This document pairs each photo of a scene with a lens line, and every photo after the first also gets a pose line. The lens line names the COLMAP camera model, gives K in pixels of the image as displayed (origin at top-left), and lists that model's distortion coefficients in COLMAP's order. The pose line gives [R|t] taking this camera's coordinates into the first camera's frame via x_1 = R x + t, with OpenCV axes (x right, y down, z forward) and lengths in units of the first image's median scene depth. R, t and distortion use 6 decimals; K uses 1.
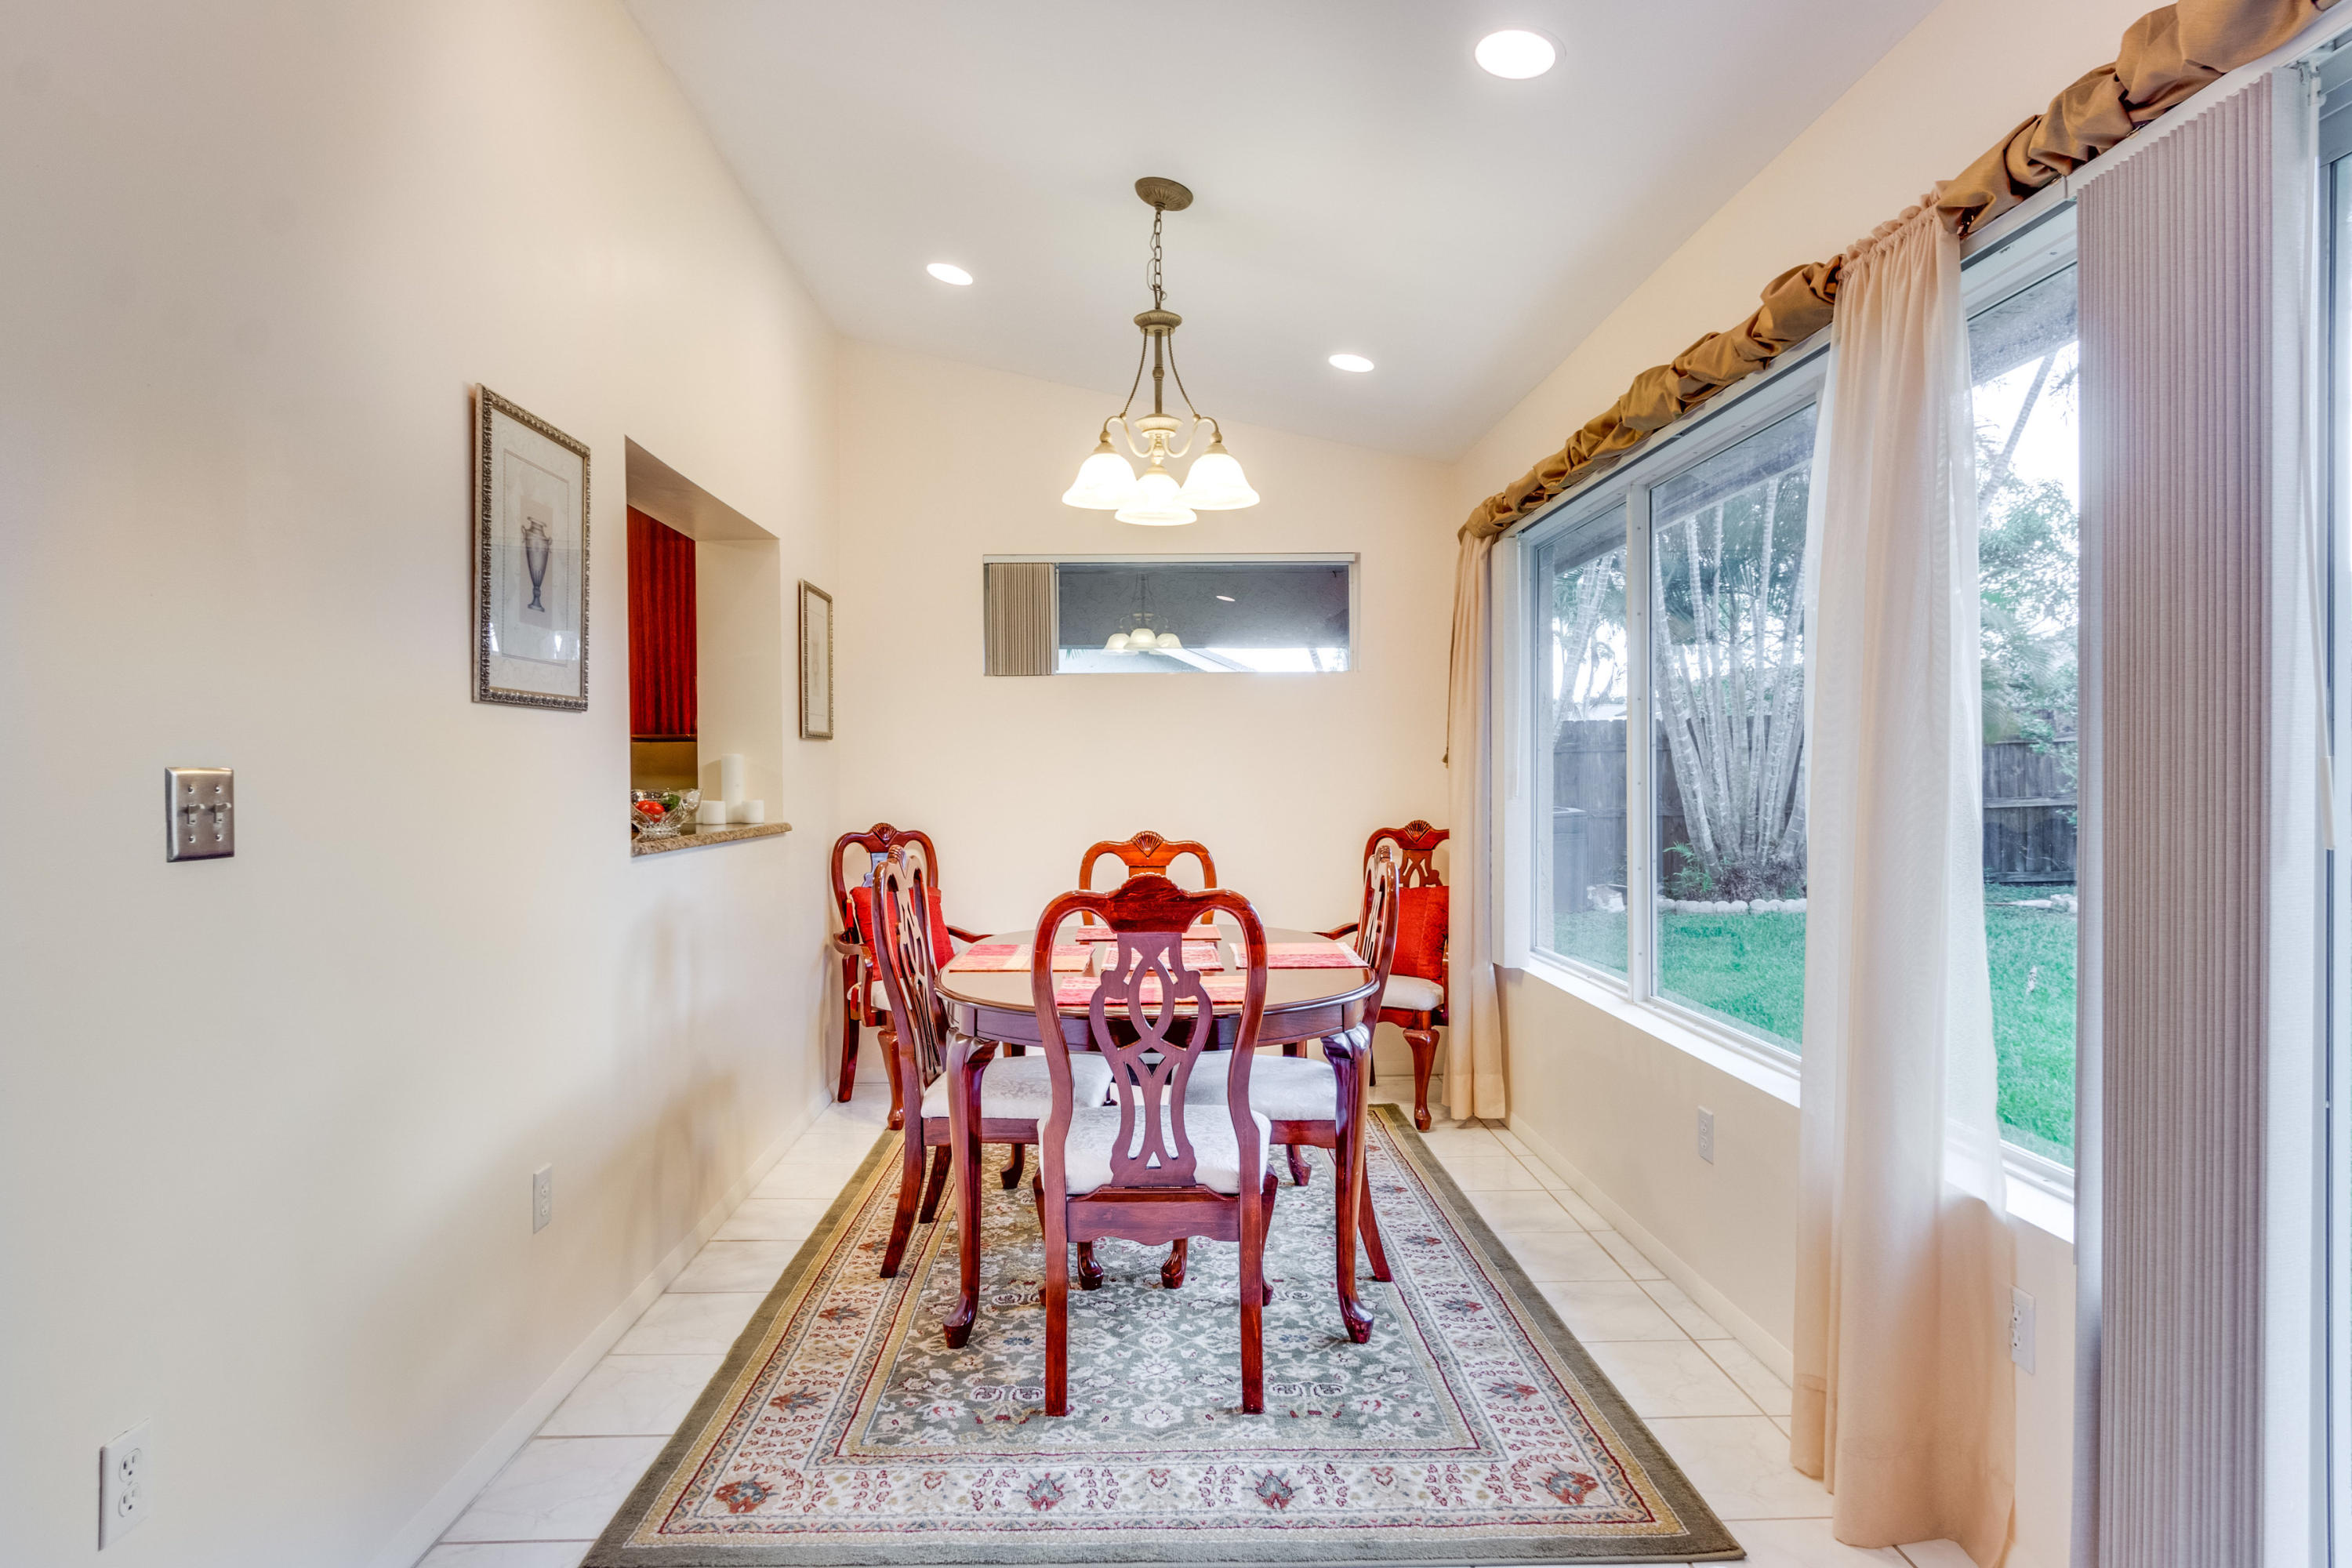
lens RADIAL K [[1295.0, 0, 1170.5], [0, 1295.0, 772.3], [0, 0, 1]] dist [0.012294, -0.003435]
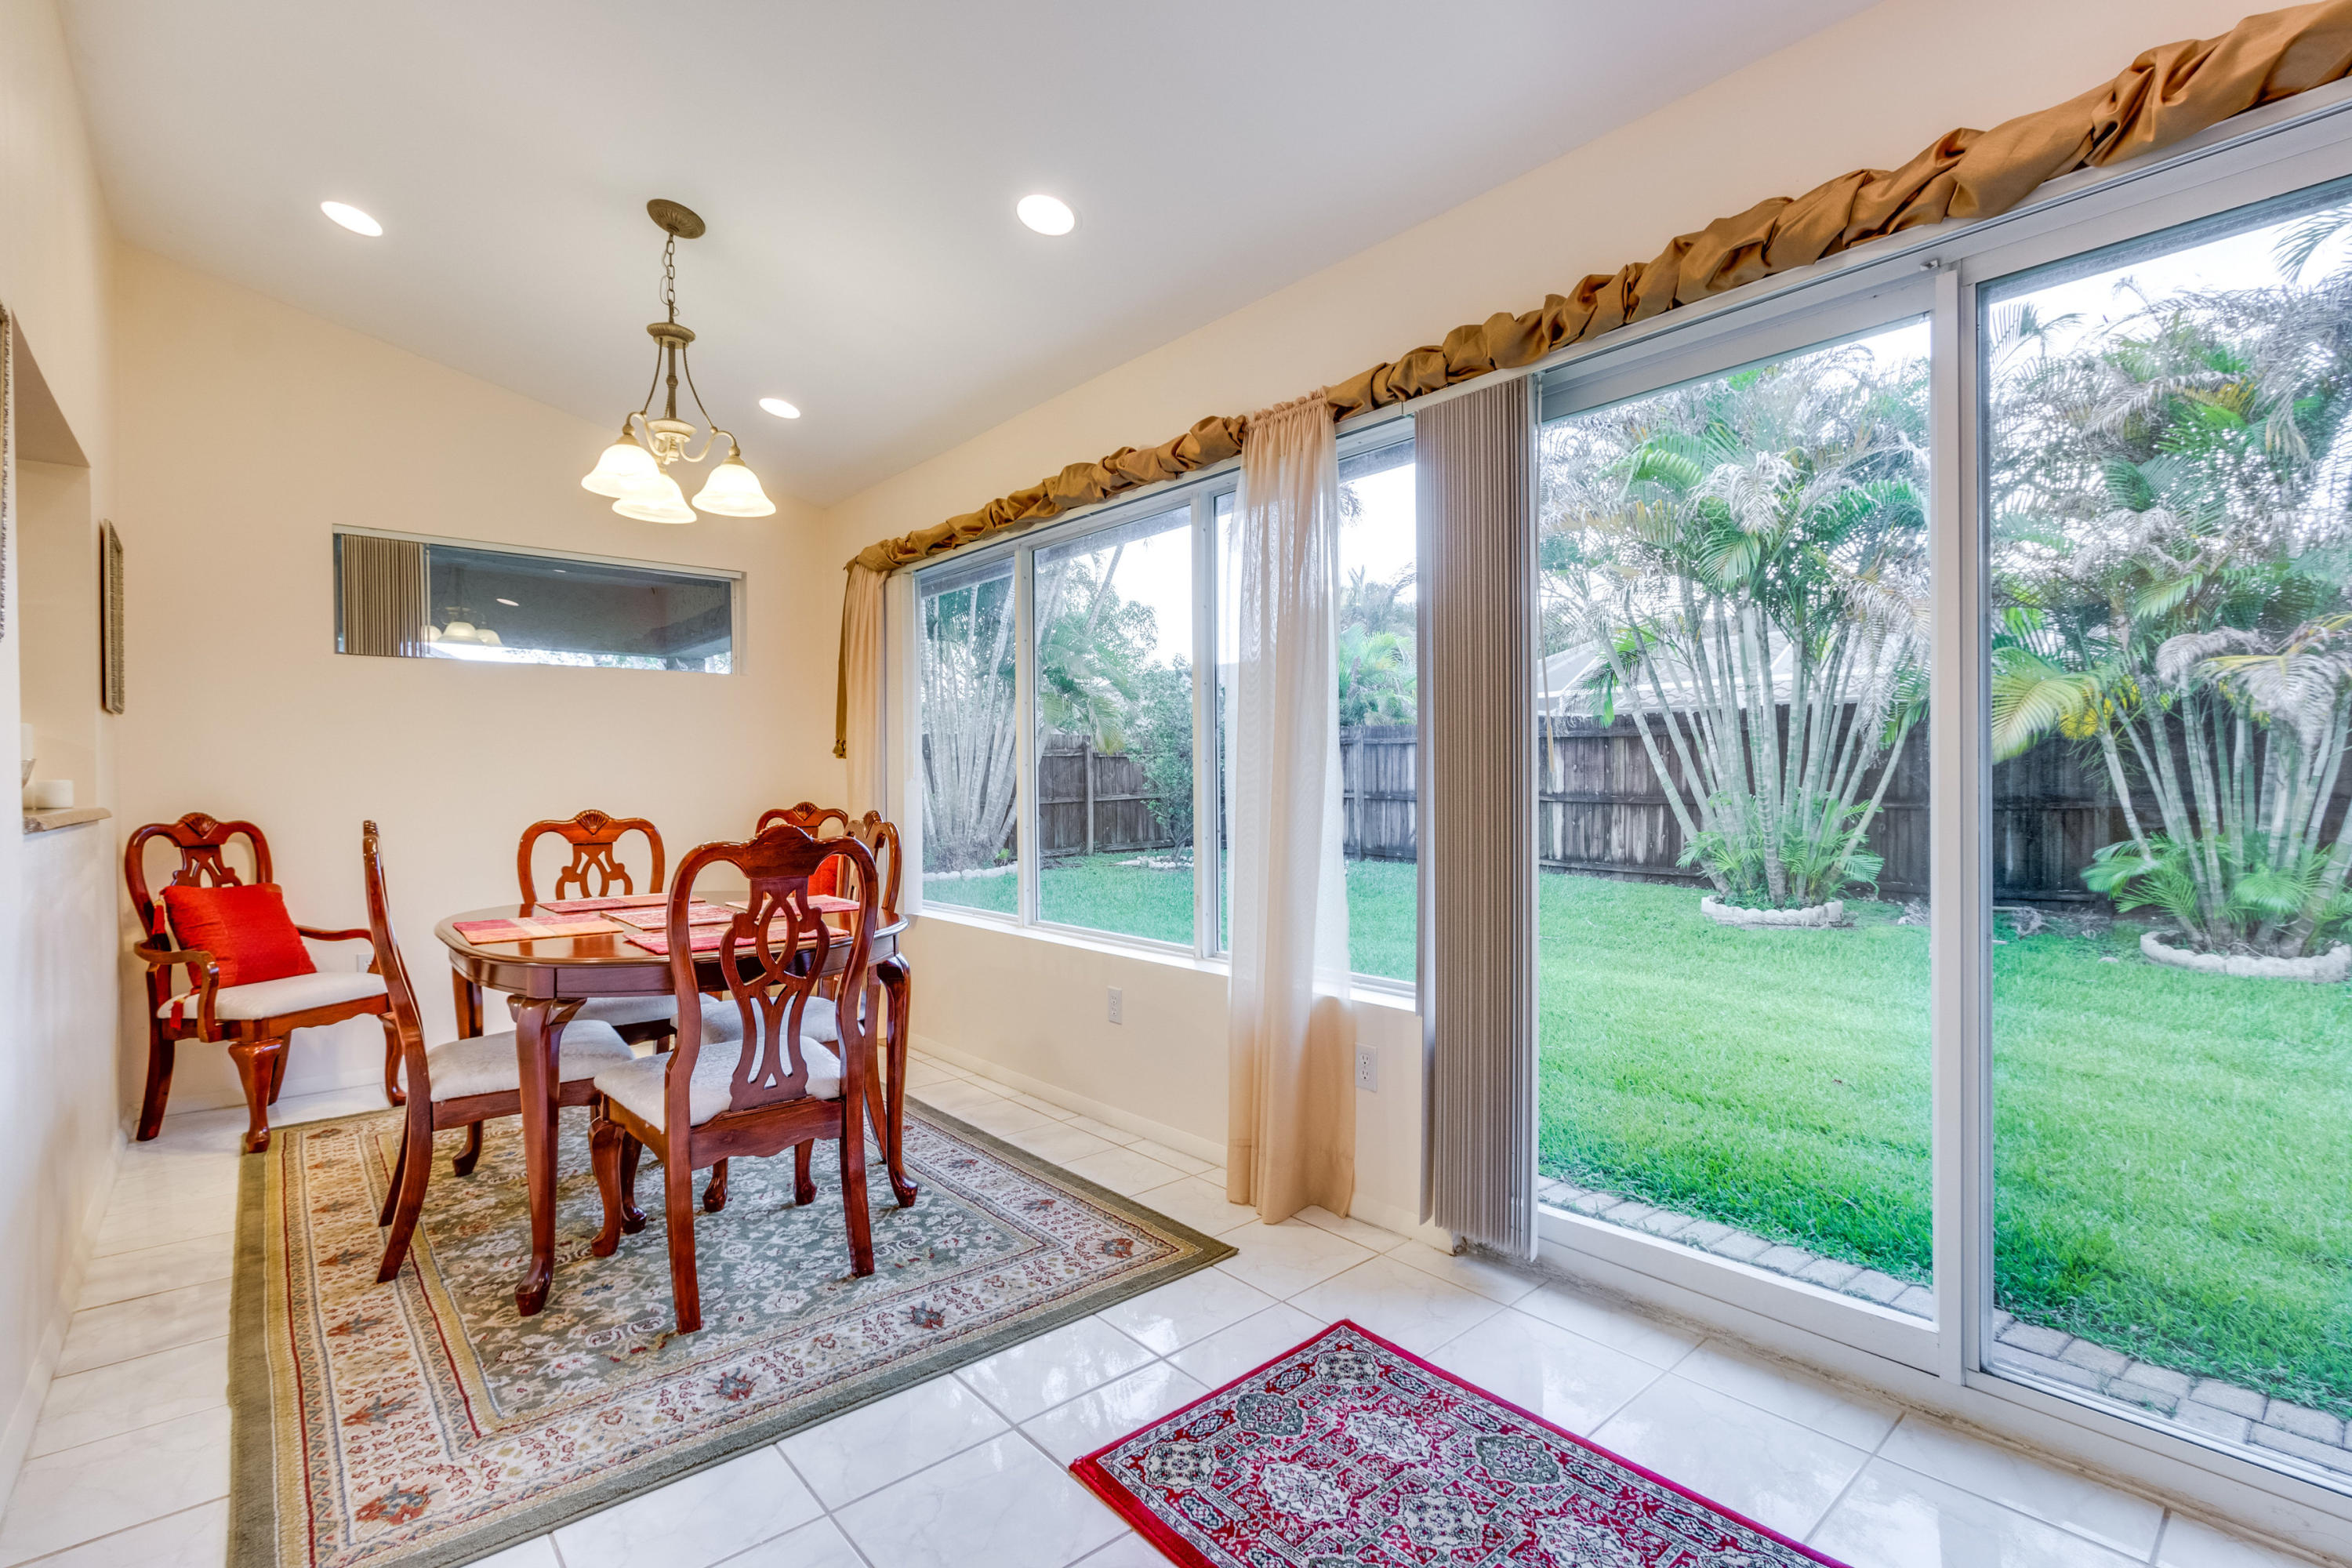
lens RADIAL K [[1083.0, 0, 1131.2], [0, 1083.0, 781.4], [0, 0, 1]] dist [0.004715, -0.001951]
pose [[0.776165, 0.002418, 0.630525, -0.351073], [0.002854, 0.999969, -0.007348, 0.044738], [-0.630523, 0.007503, 0.776134, 0.065043]]
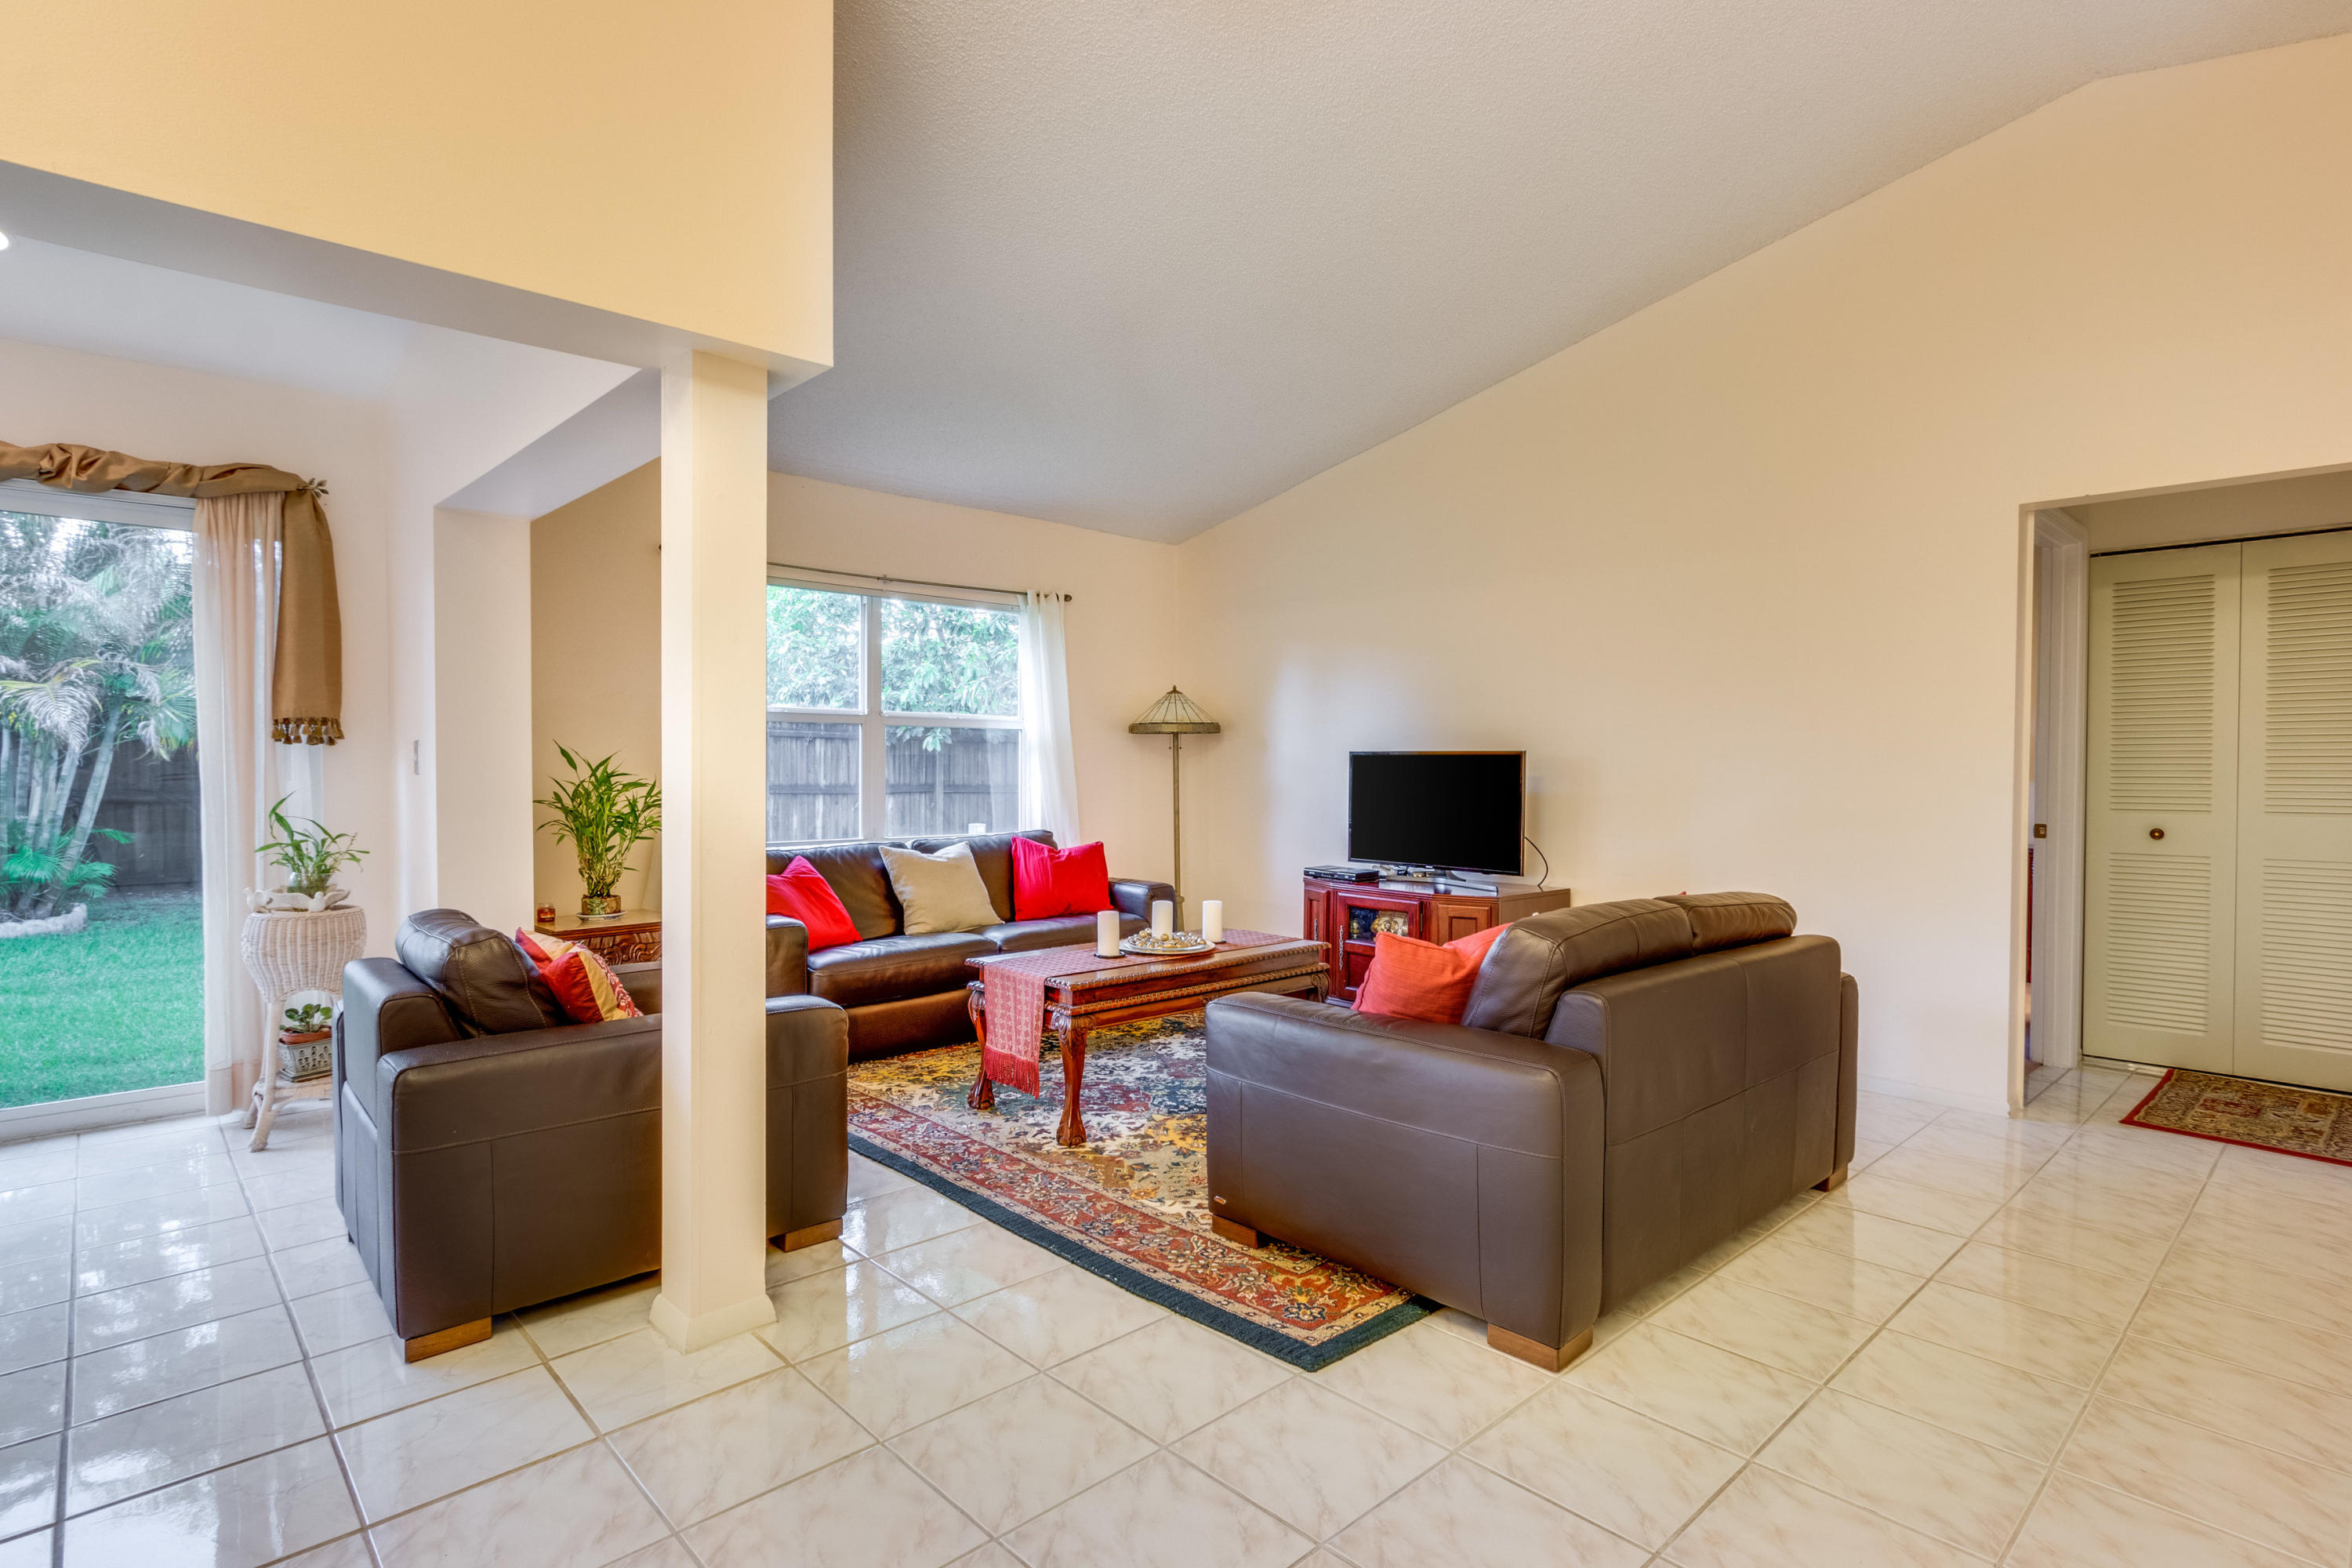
lens RADIAL K [[1168.8, 0, 1178.4], [0, 1168.8, 771.4], [0, 0, 1]] dist [0.020758, 0.000352]
pose [[-0.657306, 0.002318, 0.753620, -1.529303], [0.007625, 0.999965, 0.003574, 0.024156], [-0.753585, 0.008096, -0.657301, 0.118691]]
